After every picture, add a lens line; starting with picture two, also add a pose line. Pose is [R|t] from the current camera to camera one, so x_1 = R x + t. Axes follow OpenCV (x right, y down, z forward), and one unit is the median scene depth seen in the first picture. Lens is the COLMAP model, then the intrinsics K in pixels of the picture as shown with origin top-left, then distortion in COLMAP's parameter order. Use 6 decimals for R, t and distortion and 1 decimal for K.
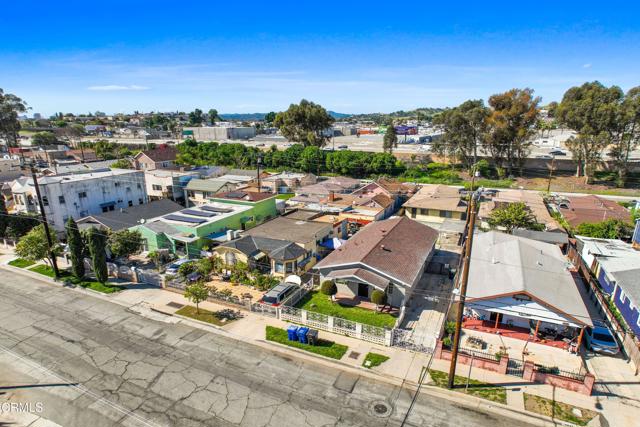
lens RADIAL K [[359.0, 0, 323.1], [0, 359.0, 228.3], [0, 0, 1]] dist [-0.039129, 0.025342]
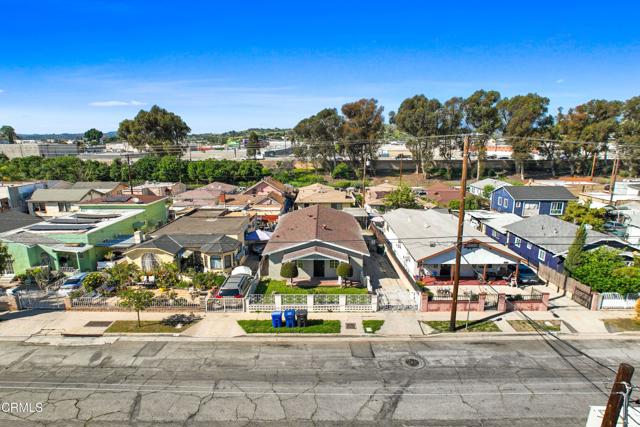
lens RADIAL K [[359.0, 0, 323.1], [0, 359.0, 228.3], [0, 0, 1]] dist [-0.039129, 0.025342]
pose [[0.914380, -0.101320, 0.391973, -0.189819], [0.117366, 0.992941, -0.017124, 0.062339], [-0.387472, 0.061662, 0.919817, 0.083644]]
